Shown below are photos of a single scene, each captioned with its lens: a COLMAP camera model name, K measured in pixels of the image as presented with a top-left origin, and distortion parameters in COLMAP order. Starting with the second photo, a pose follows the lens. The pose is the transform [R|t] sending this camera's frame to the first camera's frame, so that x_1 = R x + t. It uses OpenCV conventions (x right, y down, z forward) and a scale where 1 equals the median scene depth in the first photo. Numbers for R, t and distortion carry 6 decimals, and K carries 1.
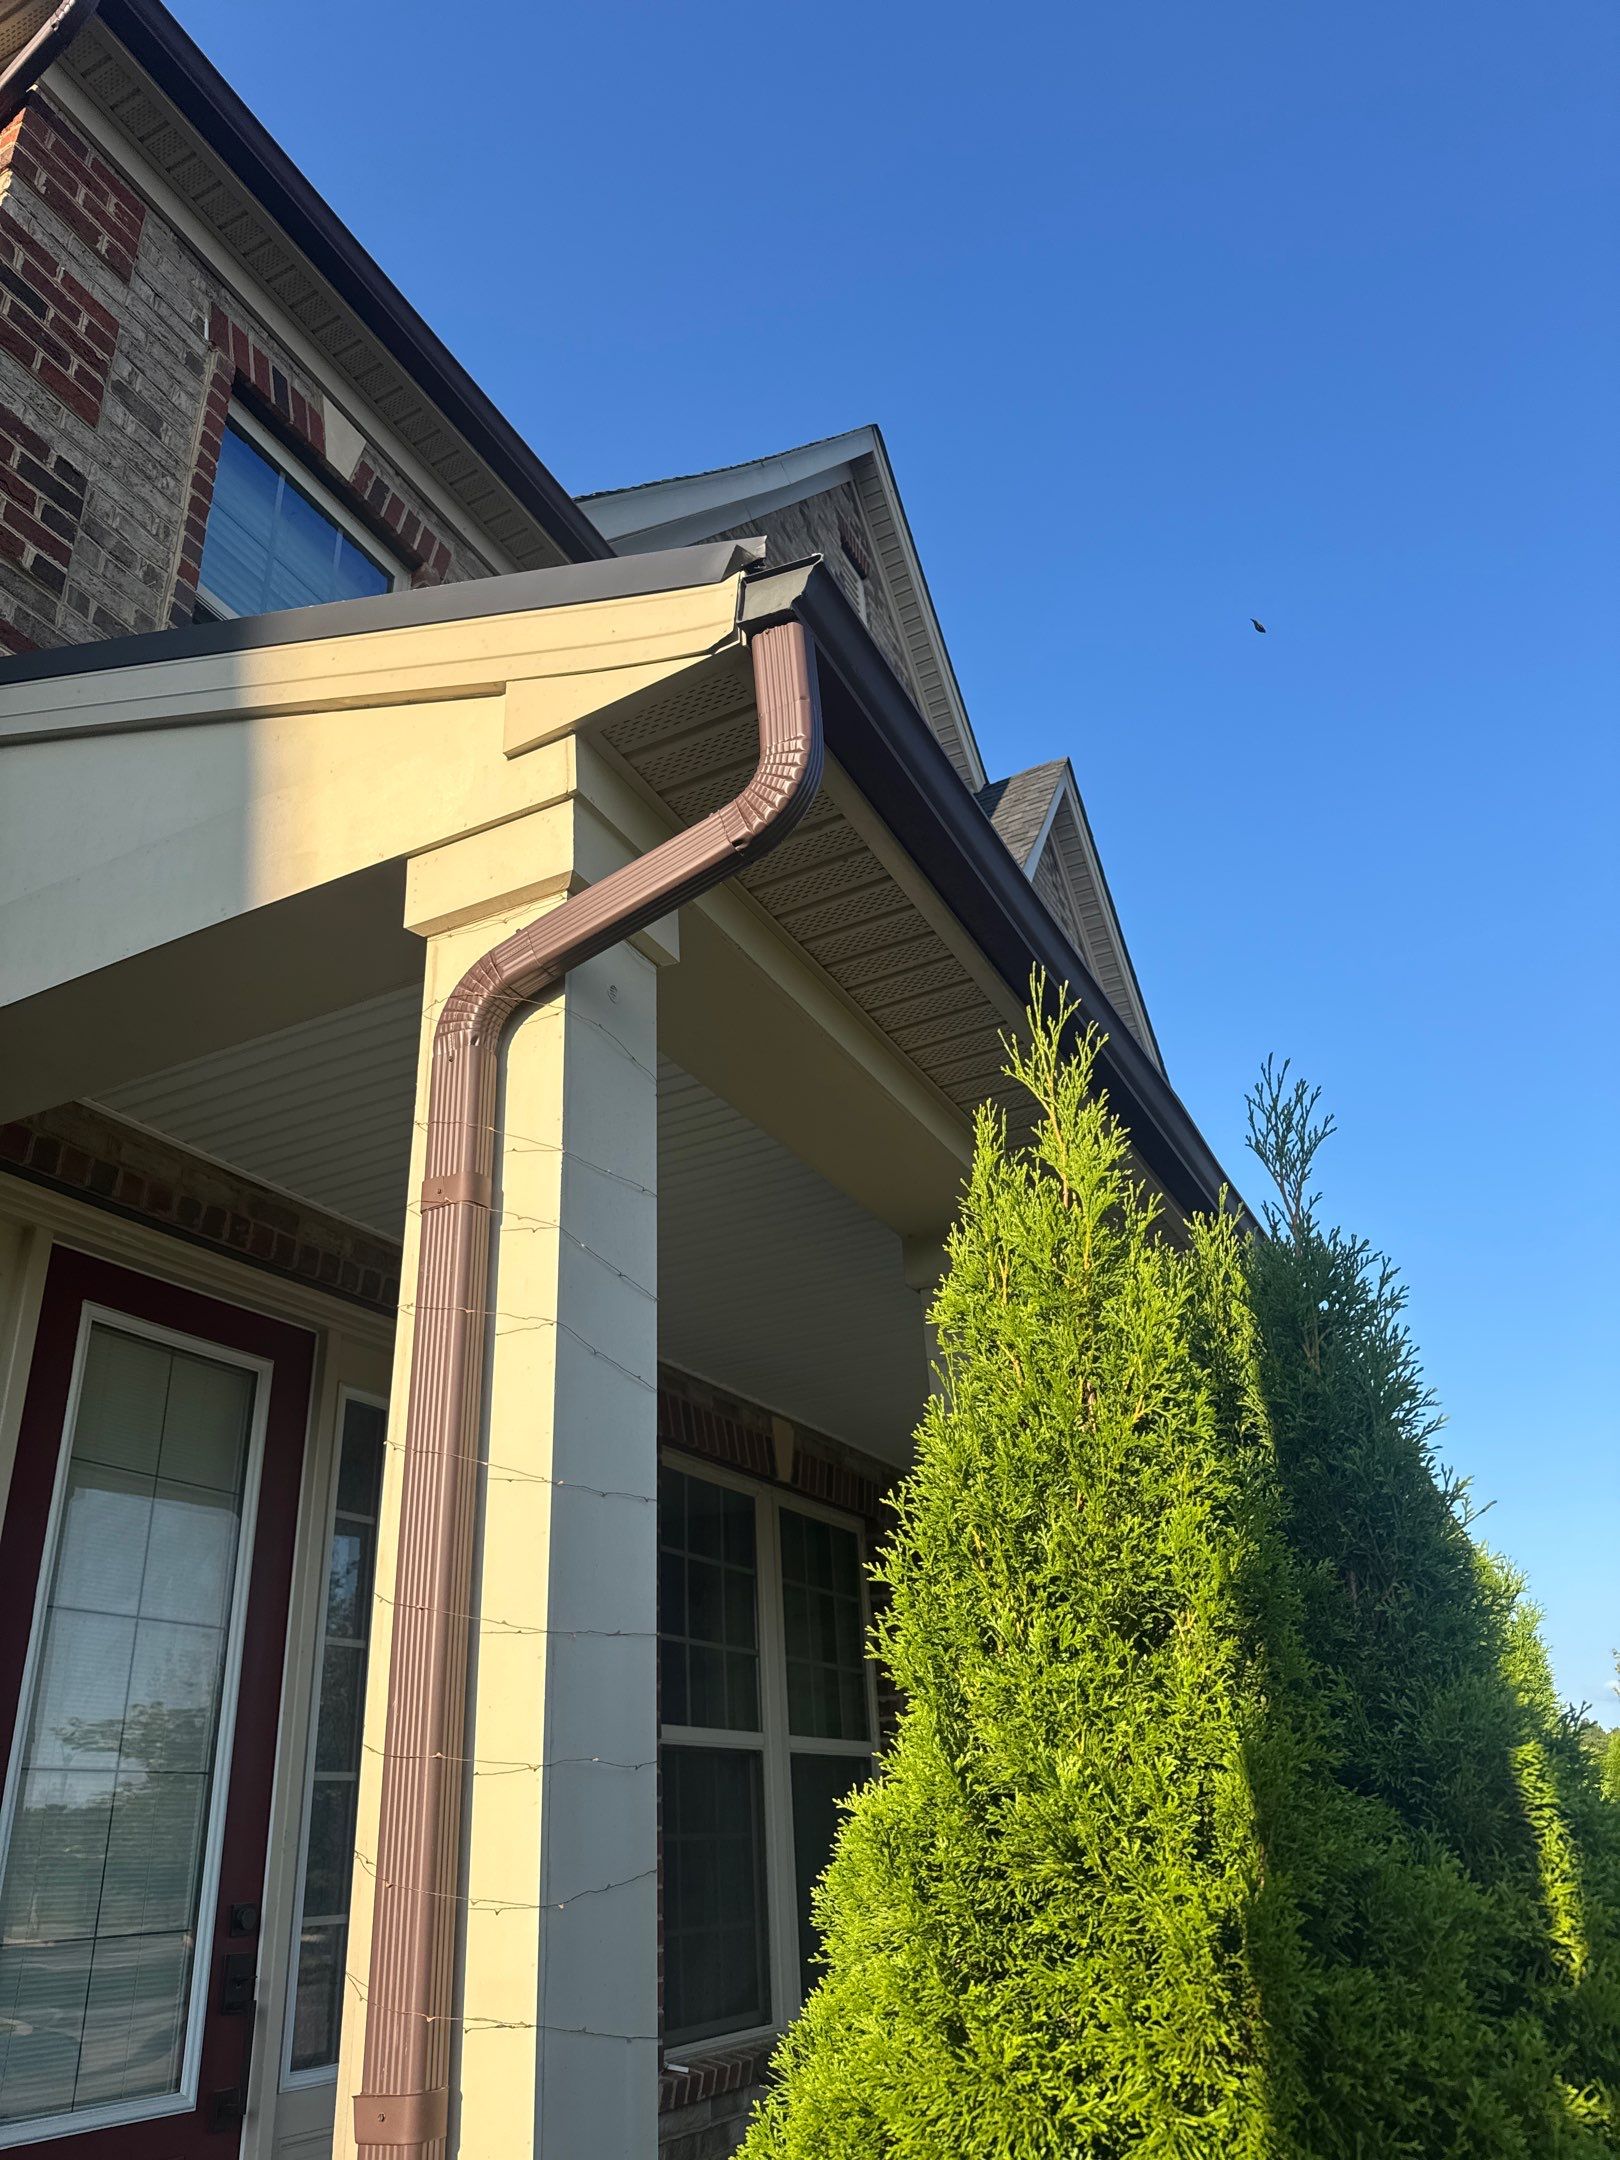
lens RADIAL K [[1543.4, 0, 810.0], [0, 1543.4, 1080.0], [0, 0, 1]] dist [0.004018, 0.001493]
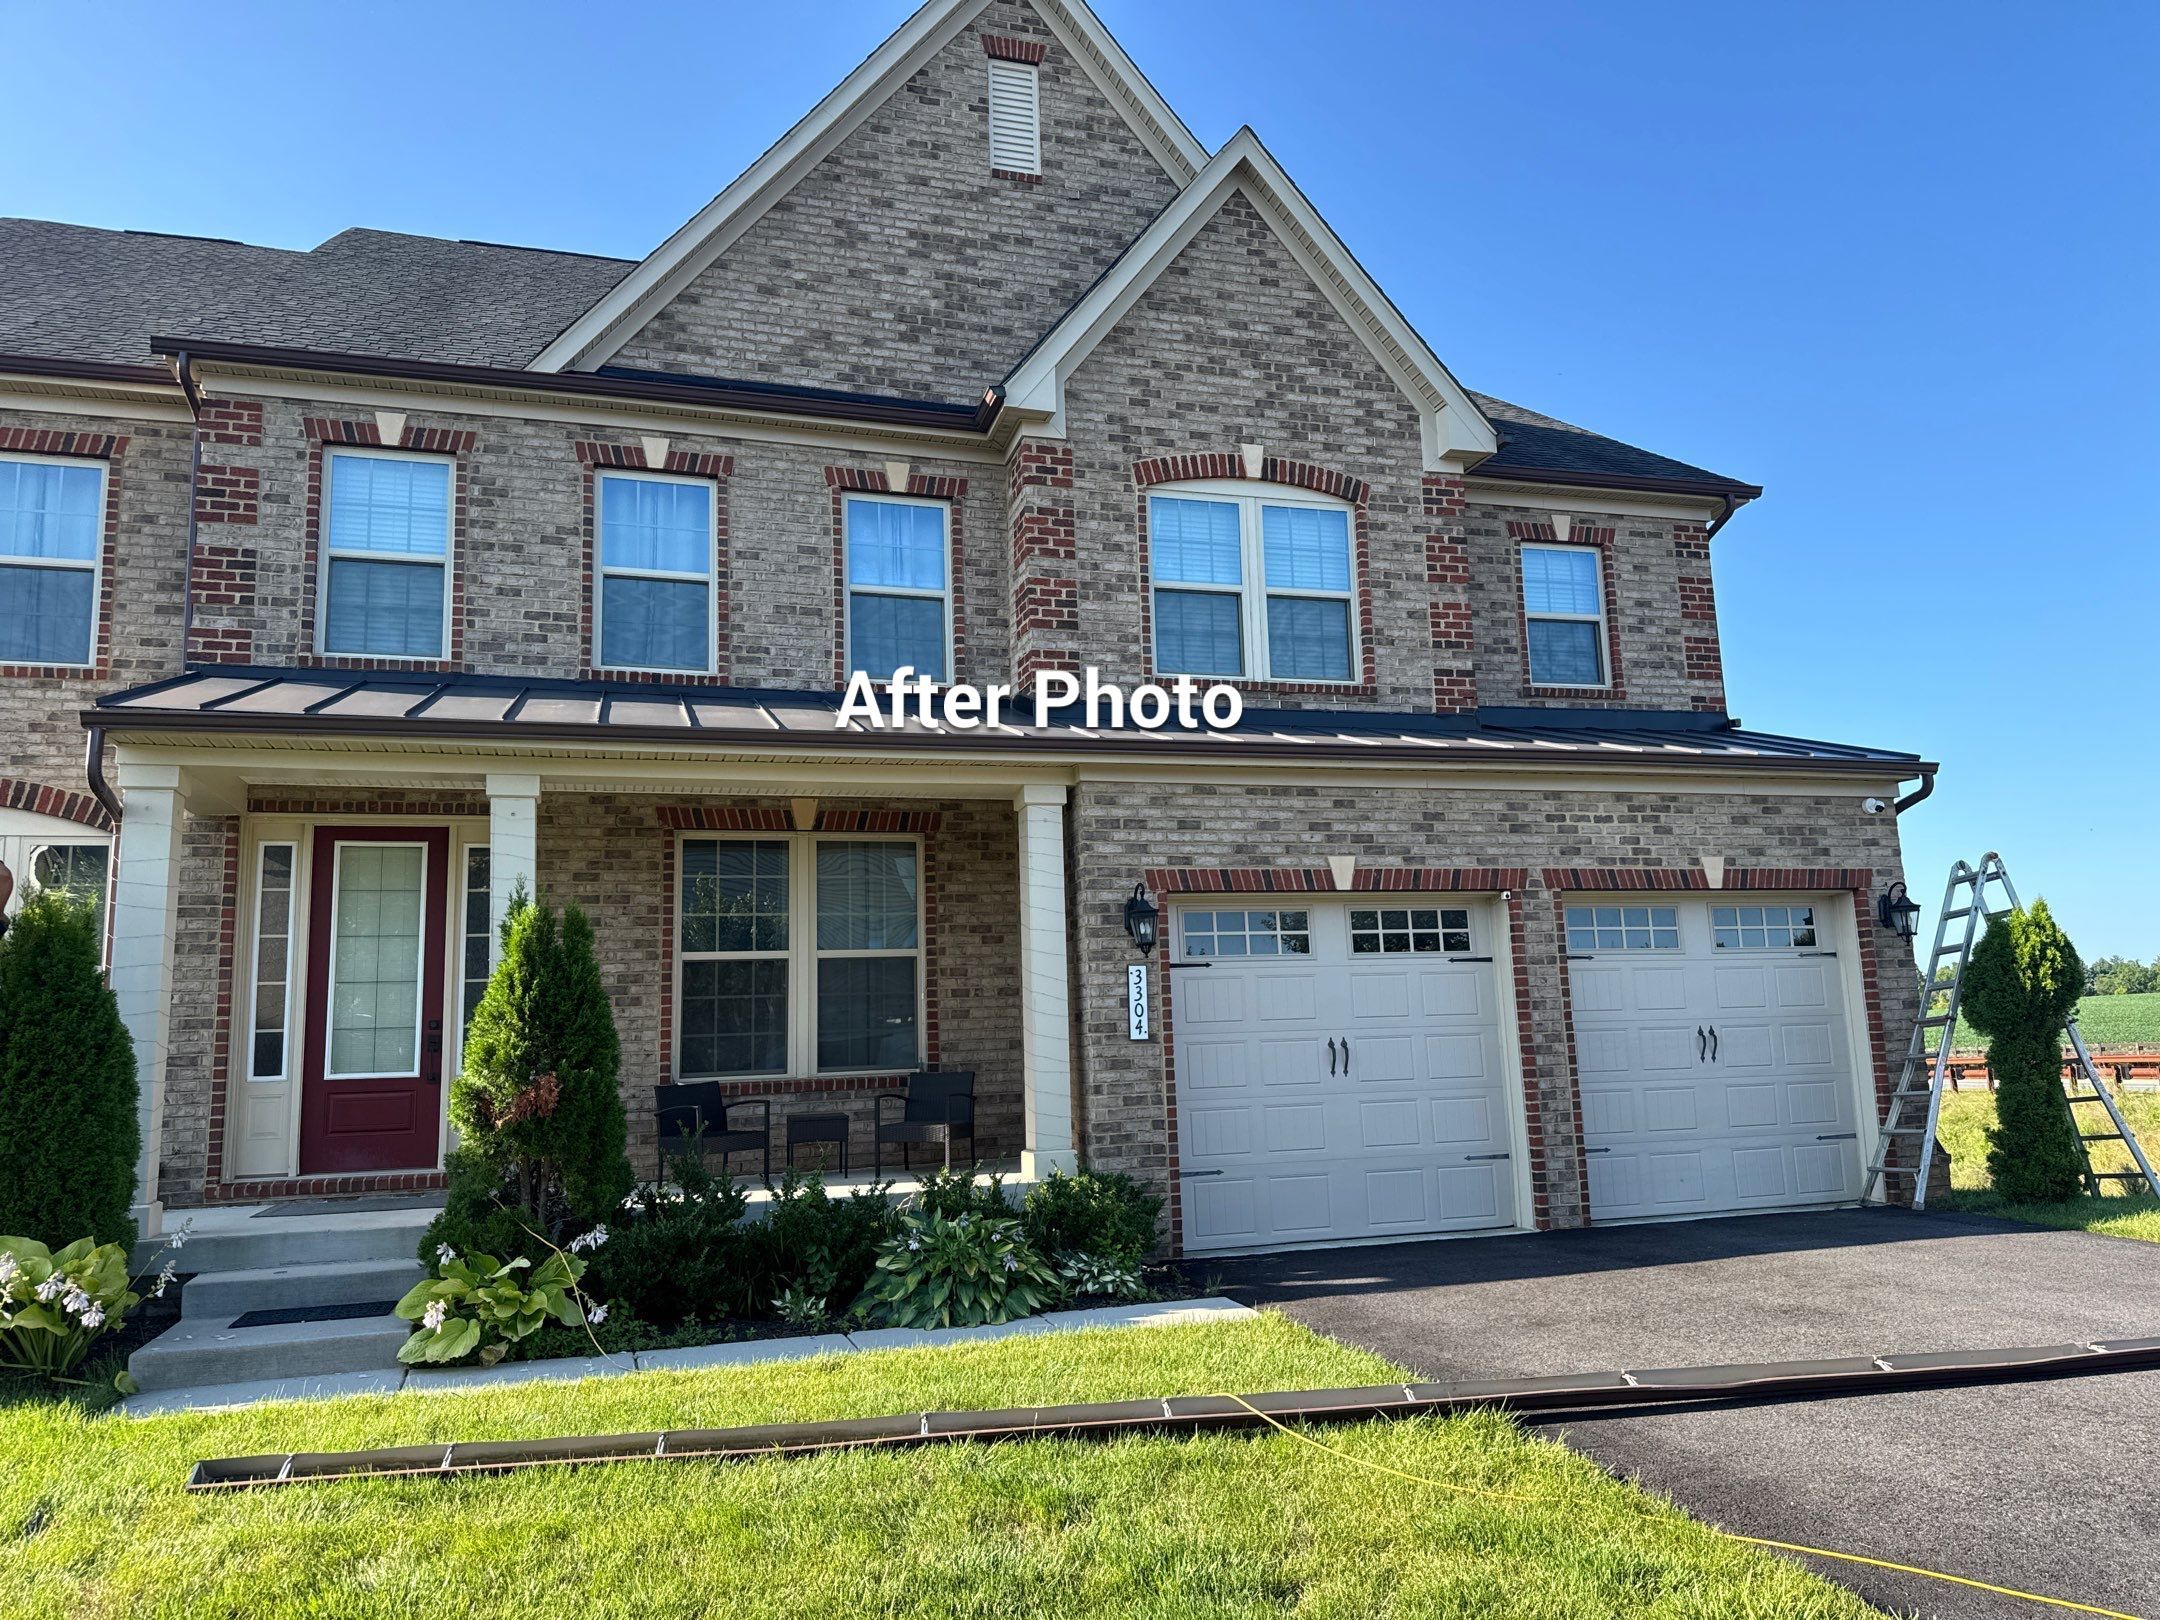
lens RADIAL K [[1509.4, 0, 1095.8], [0, 1509.4, 826.1], [0, 0, 1]] dist [0.192251, -0.421776]
pose [[0.701179, -0.079595, -0.708528, 2.428967], [0.322419, 0.921734, 0.215528, -0.049049], [0.635920, -0.379567, 0.671964, -0.061191]]
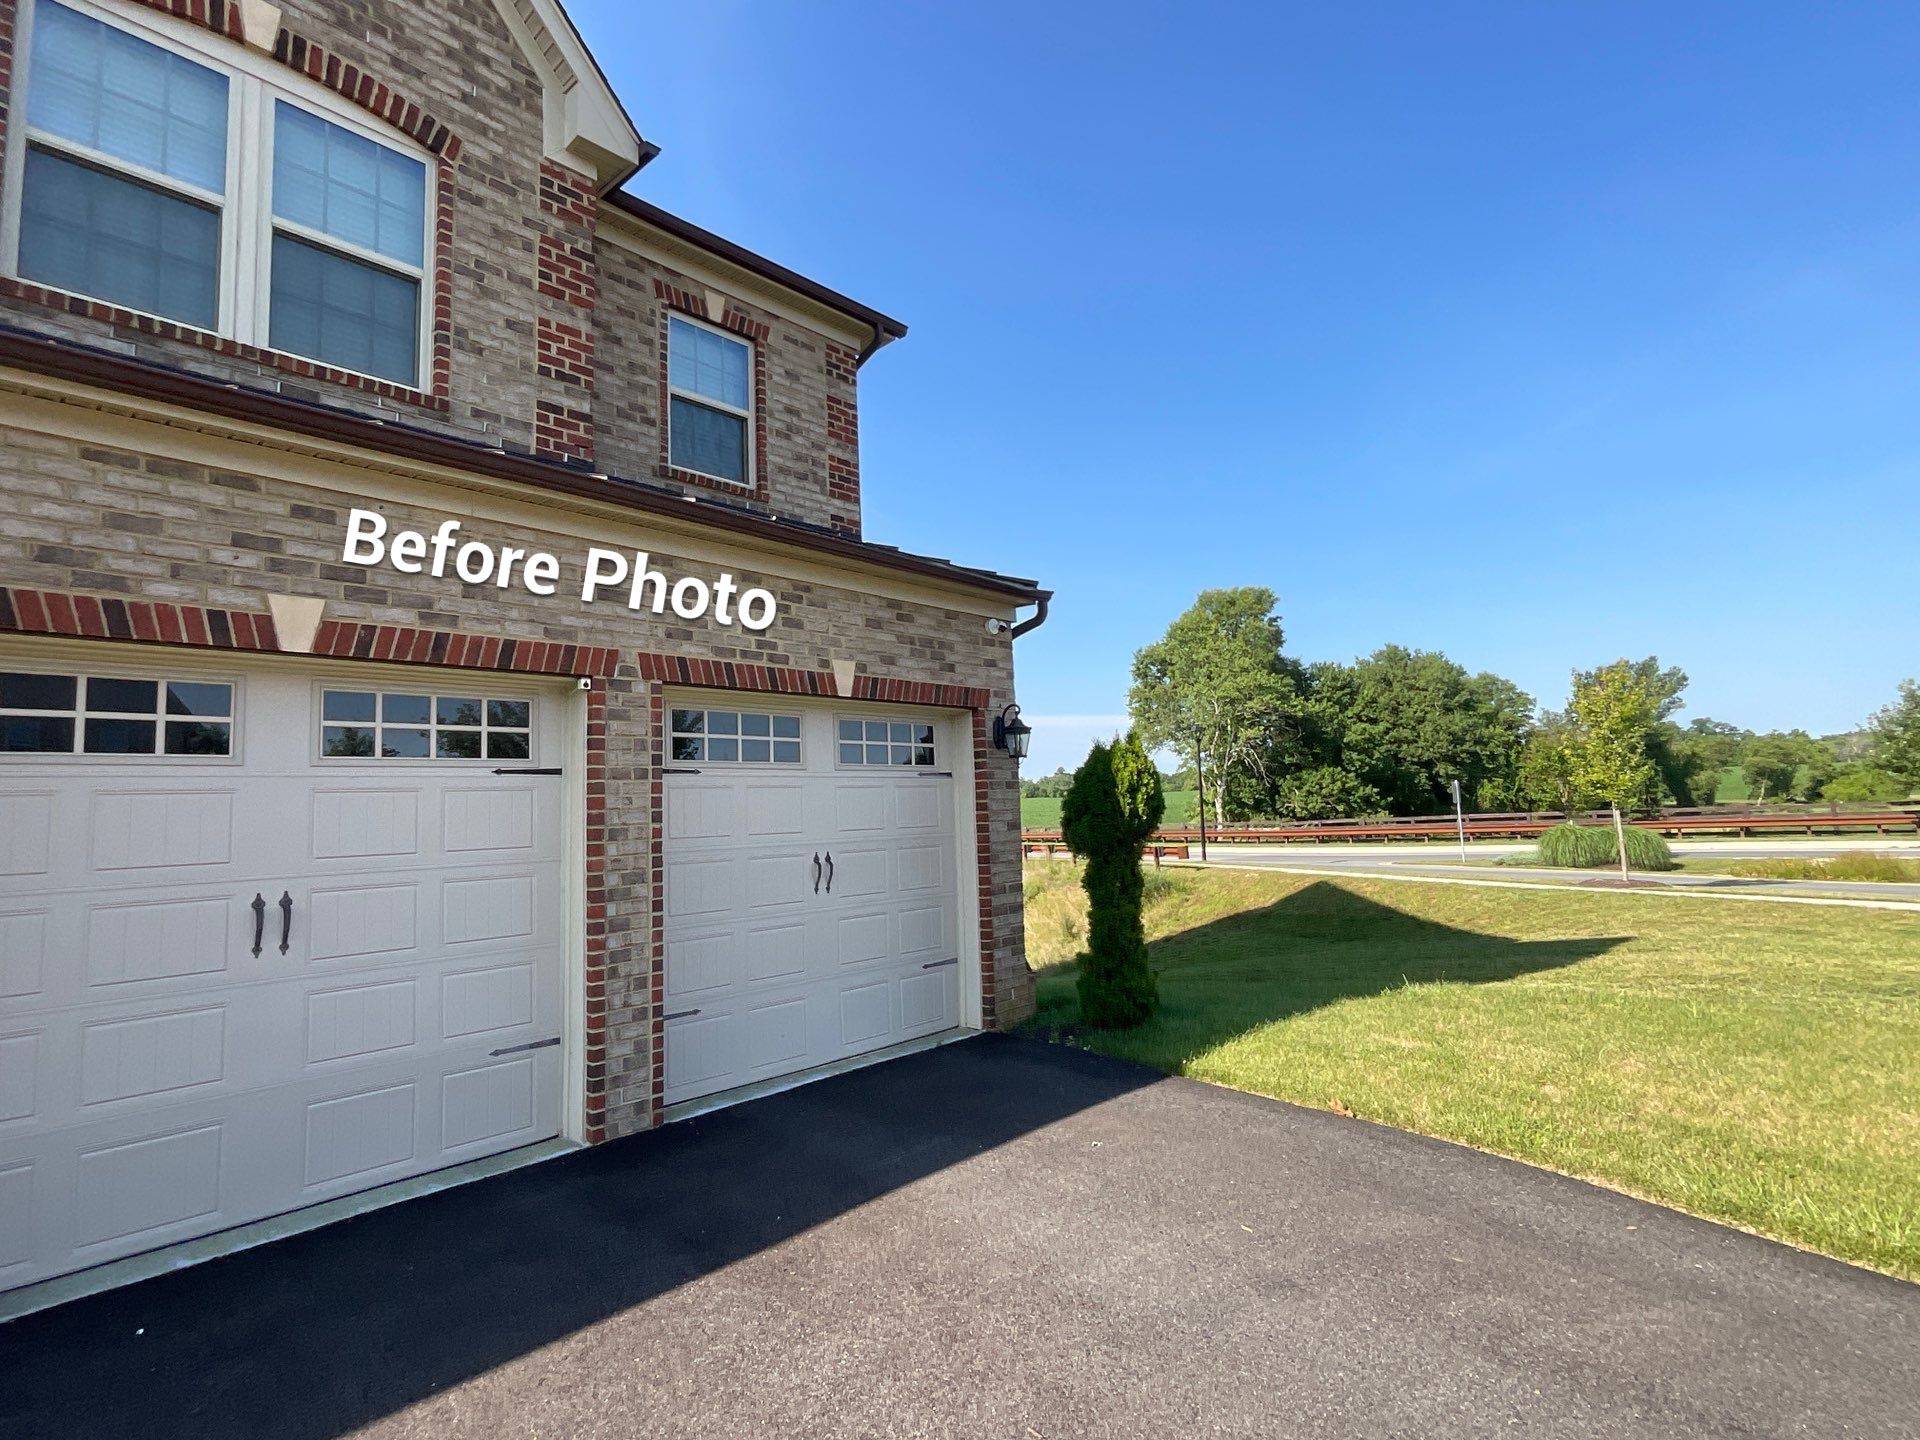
lens RADIAL K [[975.6, 0, 960.4], [0, 975.6, 716.1], [0, 0, 1]] dist [-0.003108, 0.000235]
pose [[0.962922, -0.004030, -0.269750, 1.784651], [0.104728, 0.927056, 0.359998, 0.546654], [0.248622, -0.374900, 0.893105, 1.217134]]
